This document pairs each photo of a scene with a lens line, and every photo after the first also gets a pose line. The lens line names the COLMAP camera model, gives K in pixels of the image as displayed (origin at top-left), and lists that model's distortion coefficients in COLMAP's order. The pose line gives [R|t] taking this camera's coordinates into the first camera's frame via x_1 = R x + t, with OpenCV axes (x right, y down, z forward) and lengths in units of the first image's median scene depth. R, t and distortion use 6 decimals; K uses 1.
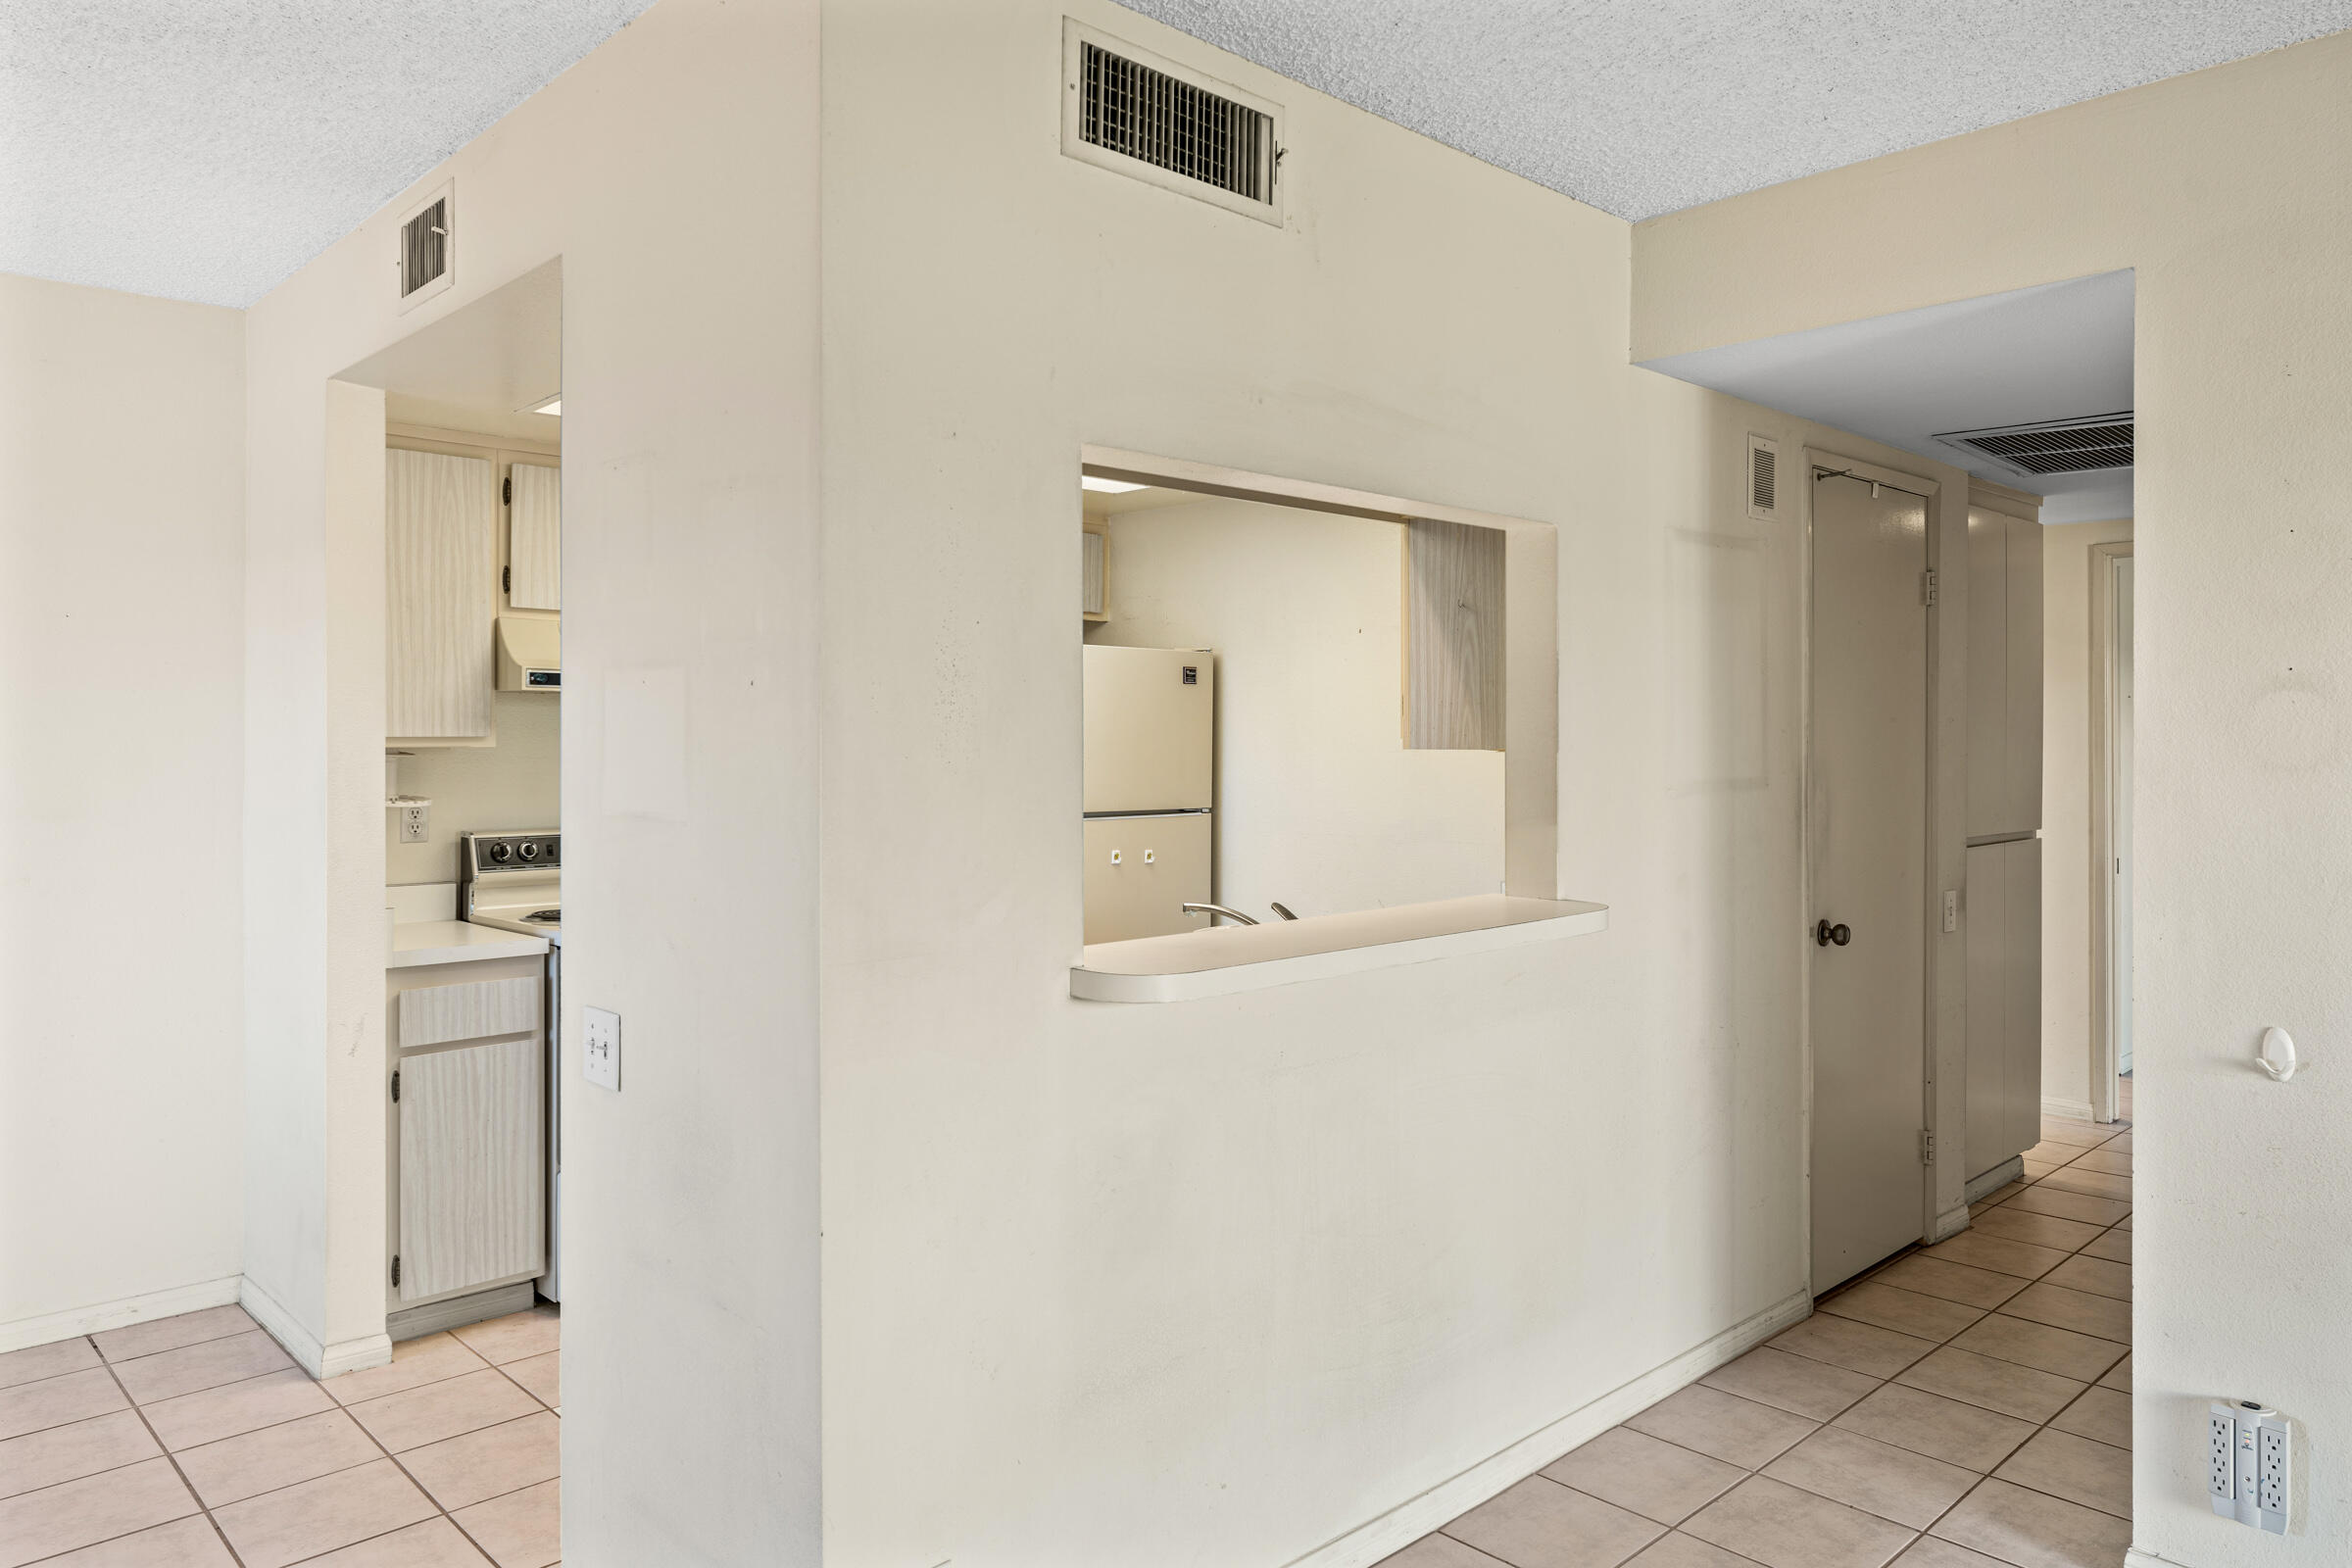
lens RADIAL K [[1567.2, 0, 1190.7], [0, 1567.2, 745.7], [0, 0, 1]] dist [-0.002033, 0.001334]
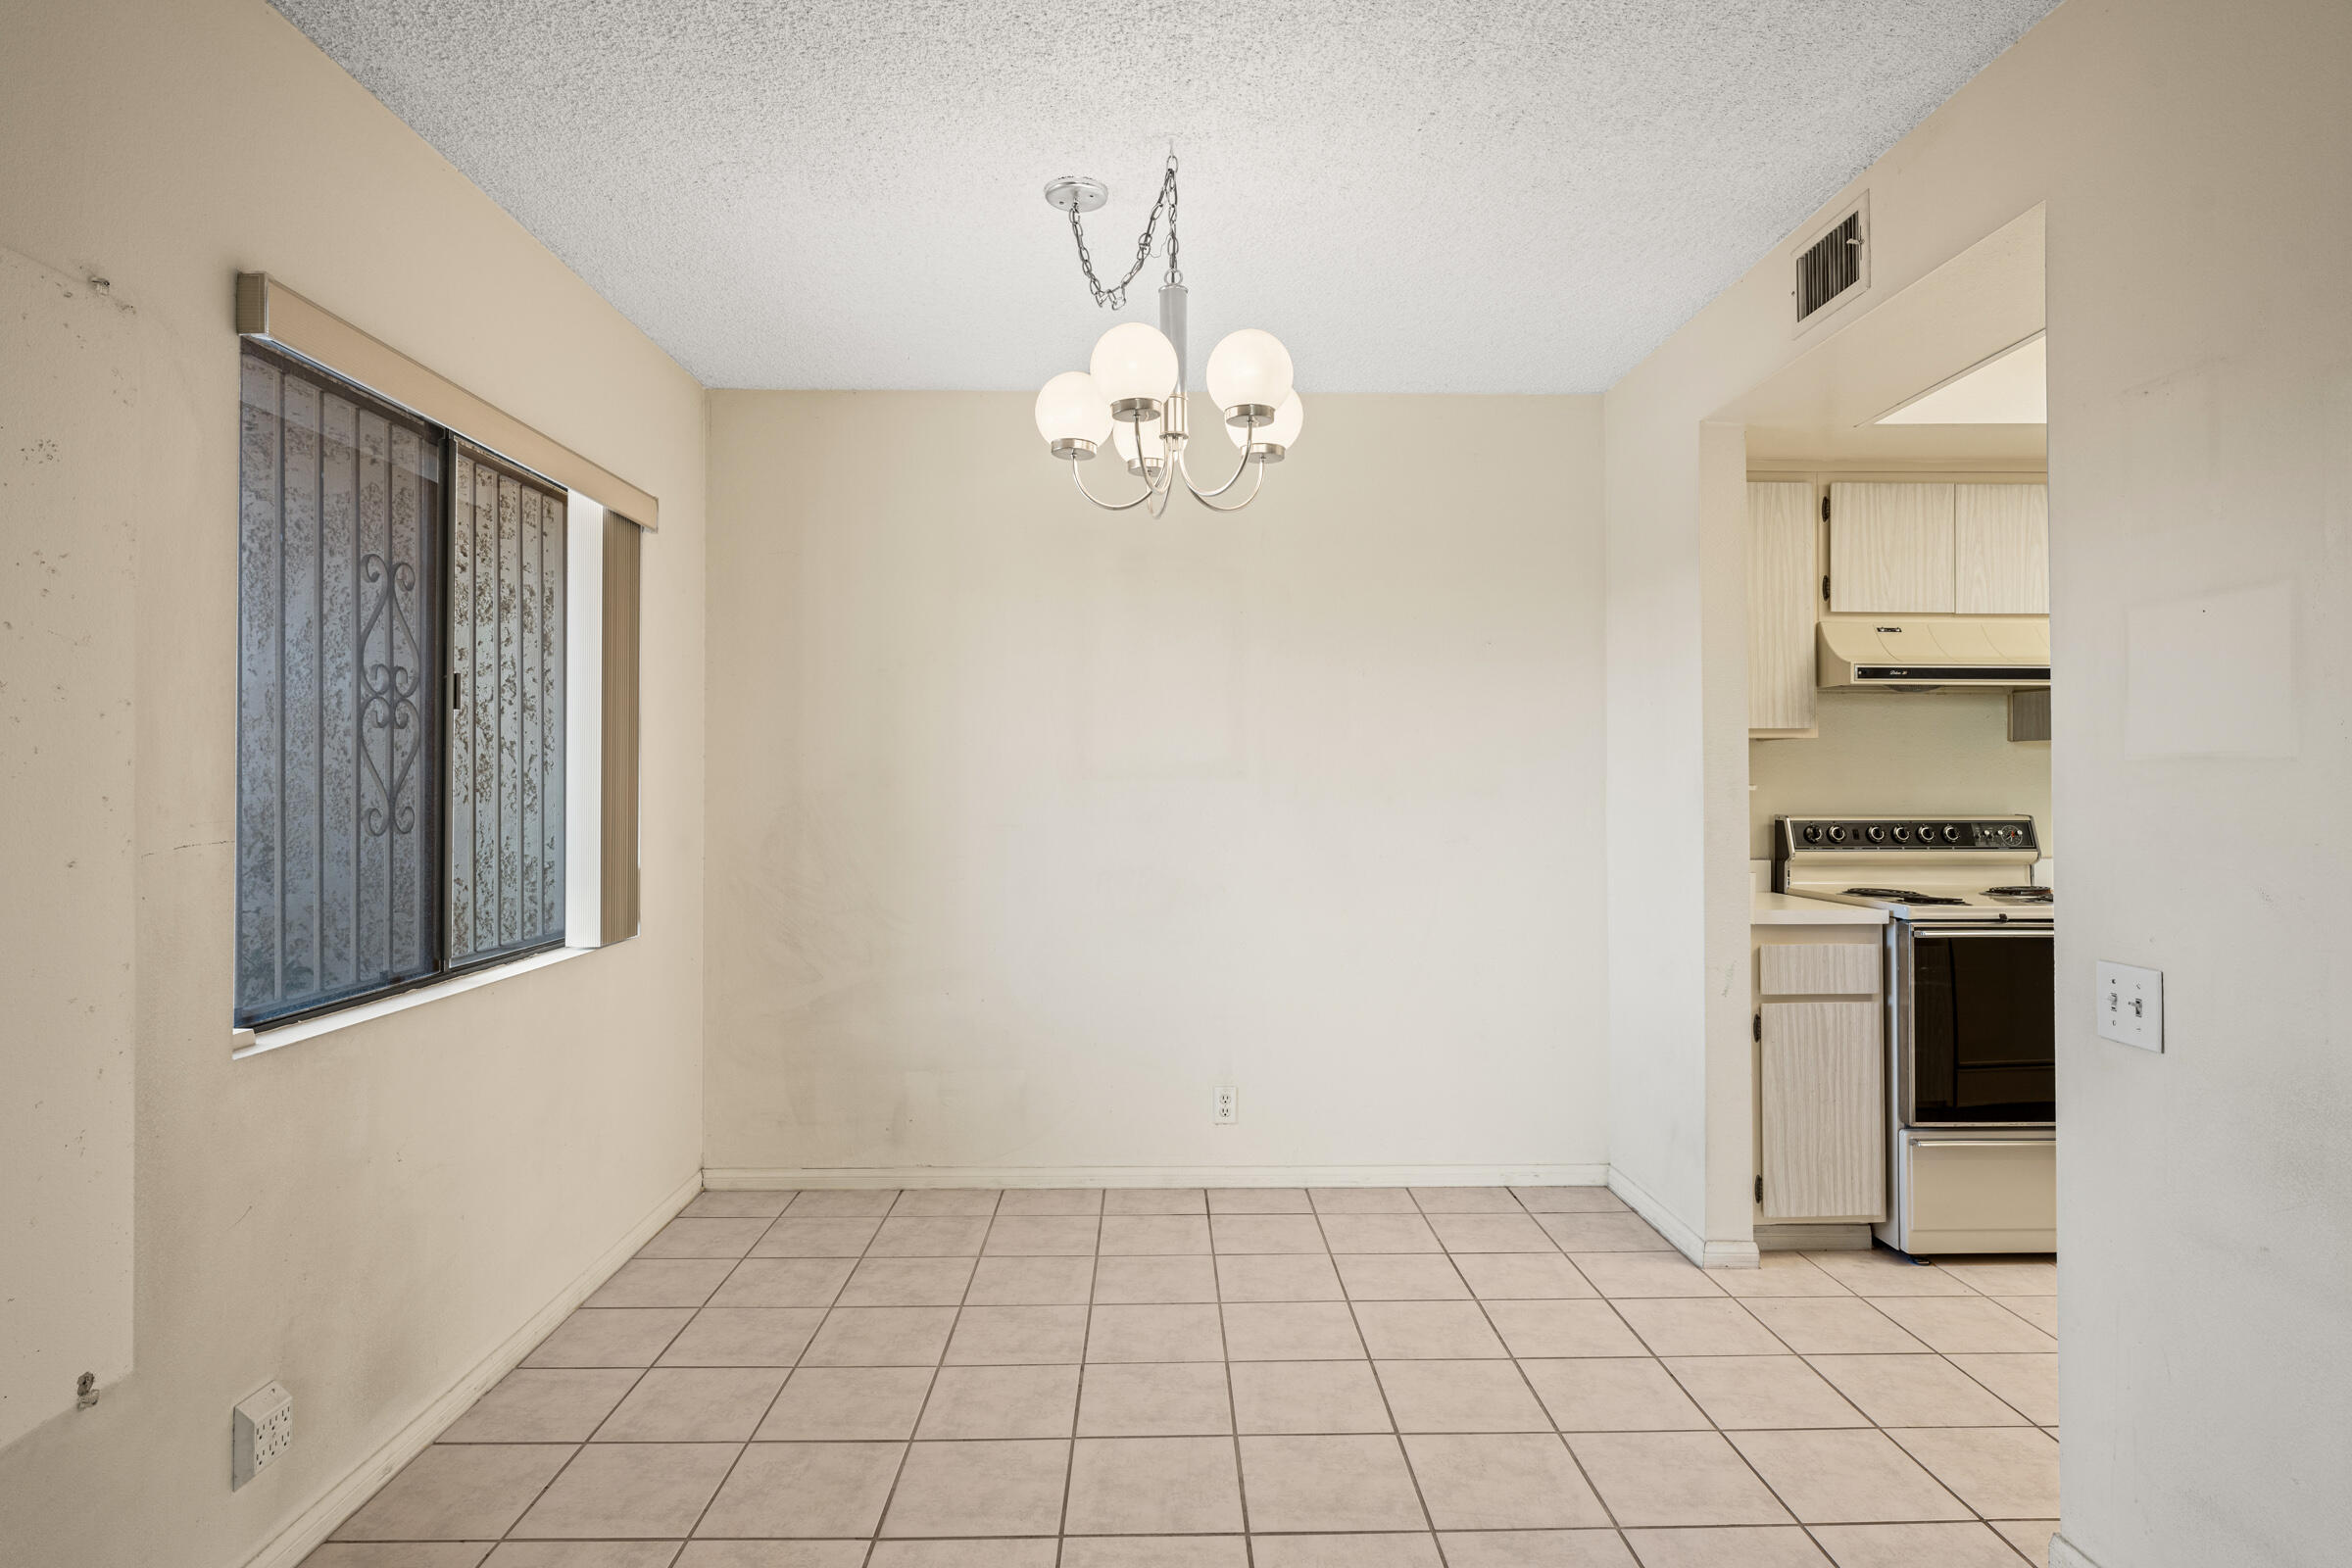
lens RADIAL K [[1261.6, 0, 1170.3], [0, 1261.6, 784.1], [0, 0, 1]] dist [-0.001130, -0.000090]
pose [[0.730390, -0.001343, -0.683029, -0.182058], [-0.000707, 0.999996, -0.002723, 0.039973], [0.683030, 0.002472, 0.730386, 0.029814]]
